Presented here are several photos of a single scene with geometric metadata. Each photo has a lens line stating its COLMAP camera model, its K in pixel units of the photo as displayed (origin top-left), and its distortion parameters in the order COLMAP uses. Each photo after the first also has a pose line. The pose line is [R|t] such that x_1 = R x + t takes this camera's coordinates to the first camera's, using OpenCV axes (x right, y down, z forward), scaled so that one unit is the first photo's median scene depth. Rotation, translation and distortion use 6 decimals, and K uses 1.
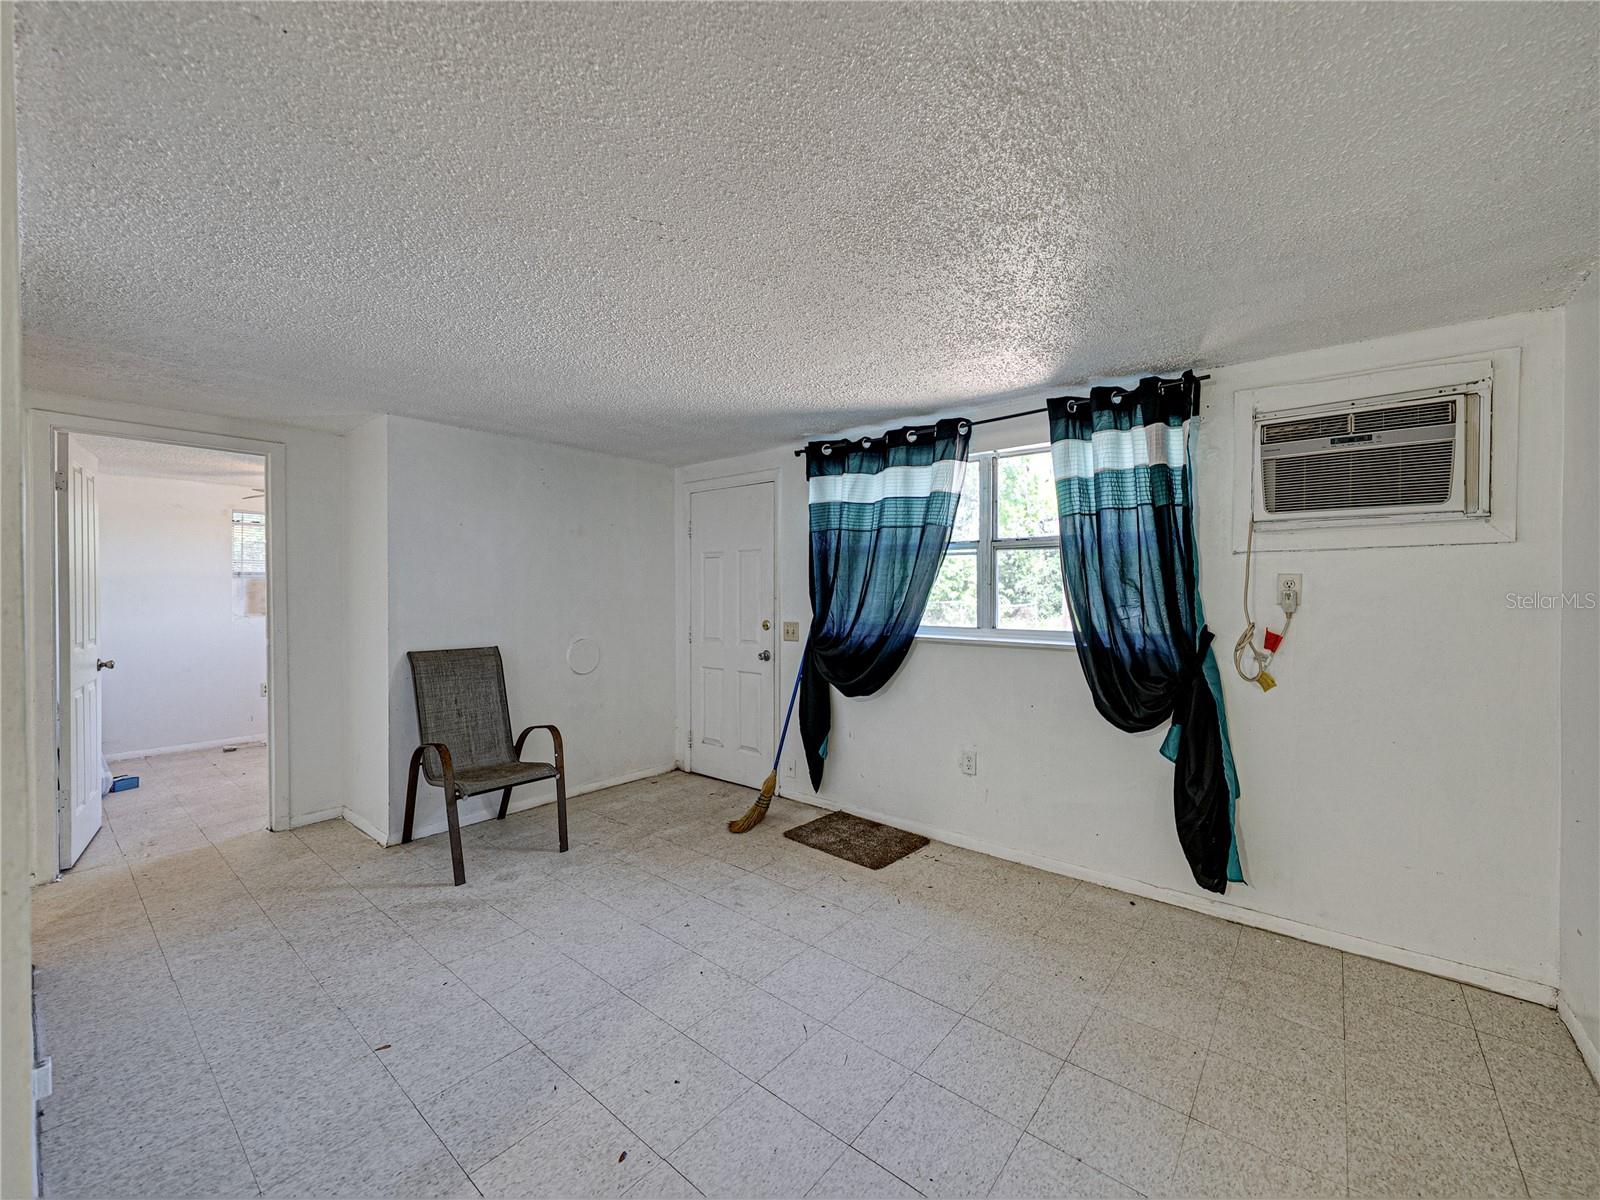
lens RADIAL K [[644.3, 0, 811.9], [0, 644.3, 595.6], [0, 0, 1]] dist [-0.000594, -0.000073]
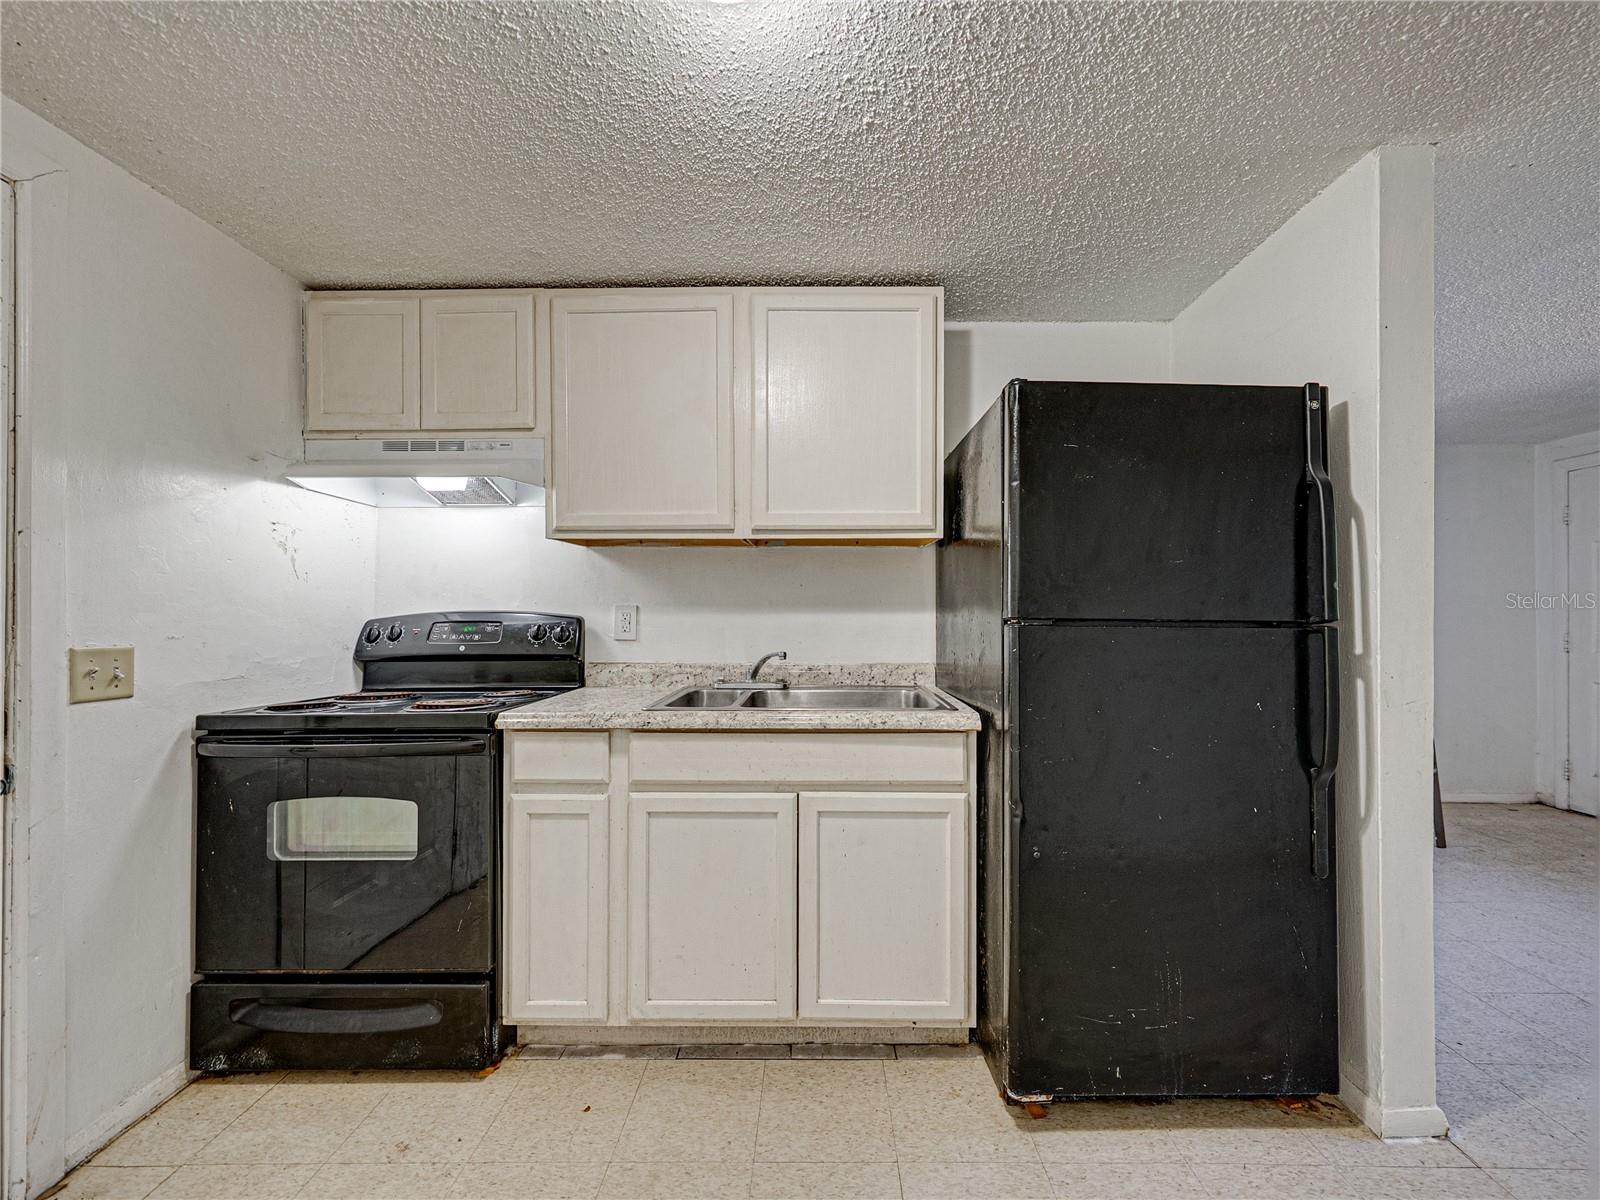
lens RADIAL K [[623.1, 0, 814.1], [0, 623.1, 612.4], [0, 0, 1]] dist [-0.003797, 0.000907]
pose [[0.617682, -0.001593, -0.786427, -0.273234], [-0.003811, 0.999980, -0.005019, 0.050777], [0.786419, 0.006097, 0.617663, -0.421930]]
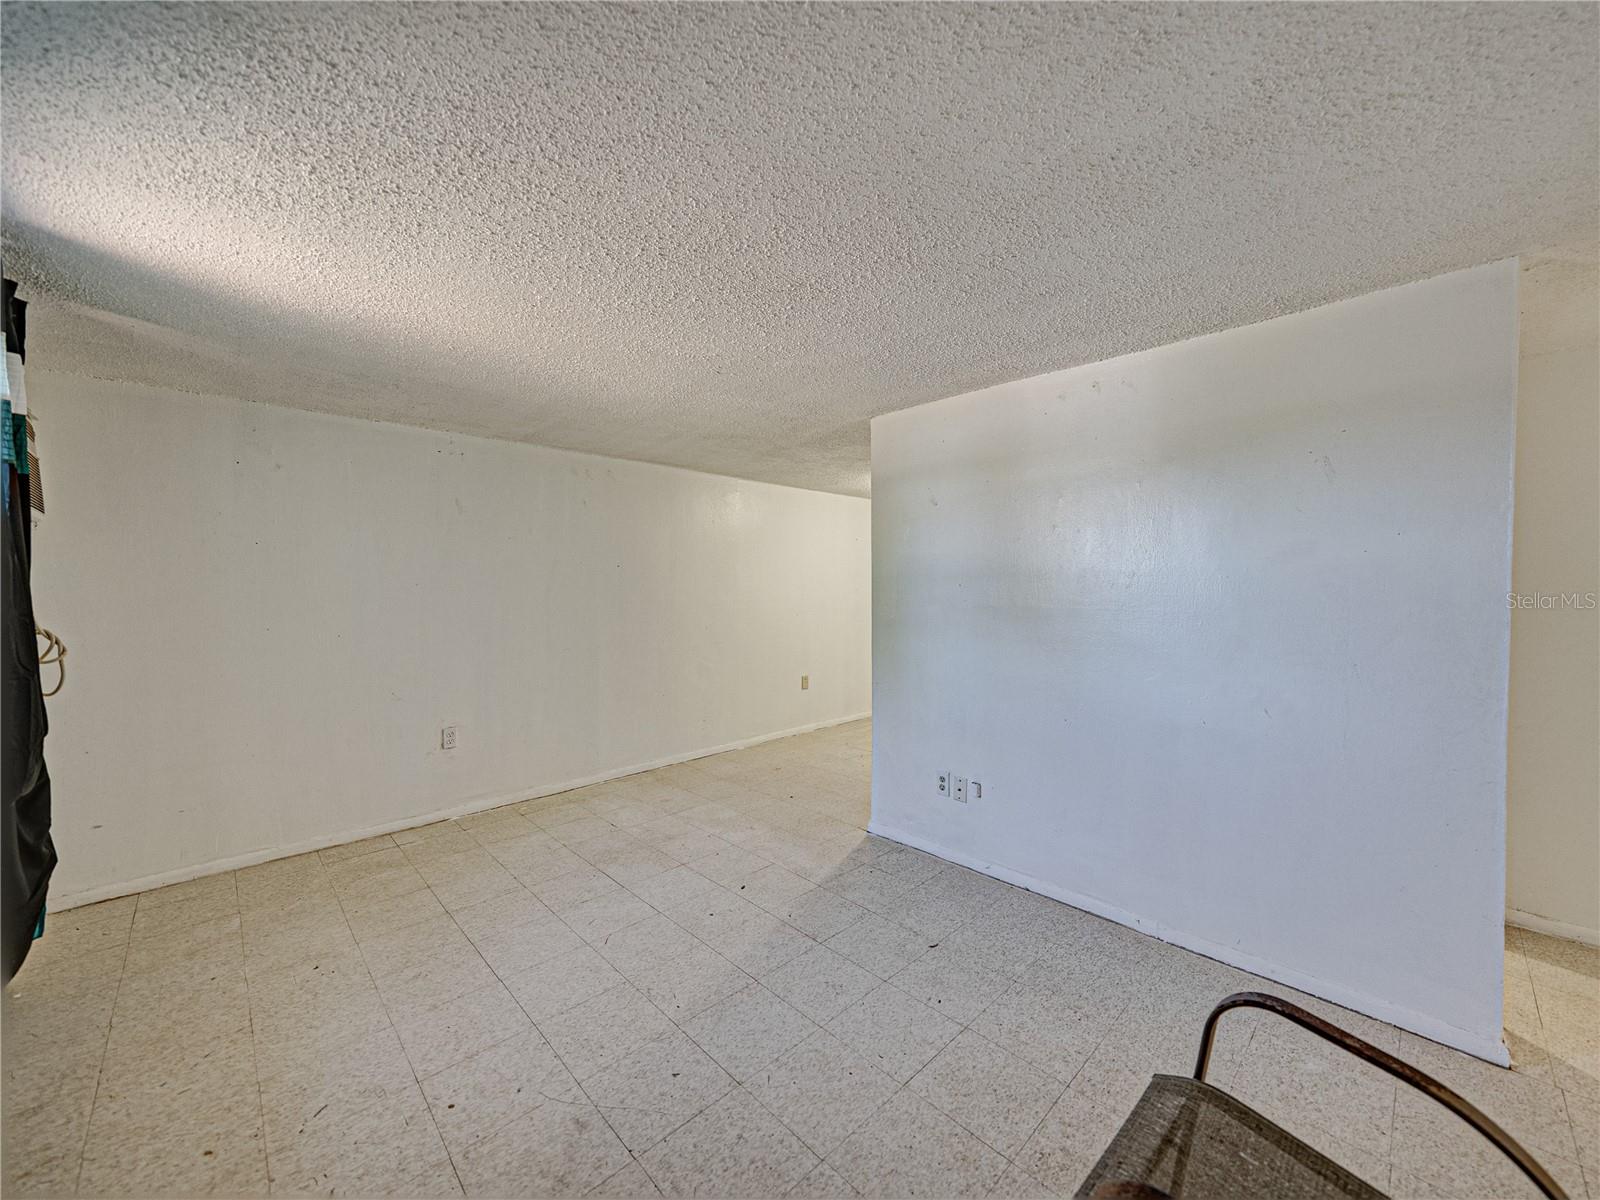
lens RADIAL K [[623.1, 0, 825.1], [0, 623.1, 593.0], [0, 0, 1]] dist [-0.003797, 0.000907]
pose [[-0.995735, 0.000549, 0.092262, -0.383722], [0.002309, 0.999817, 0.018968, -0.016404], [-0.092235, 0.019100, -0.995554, 1.516344]]
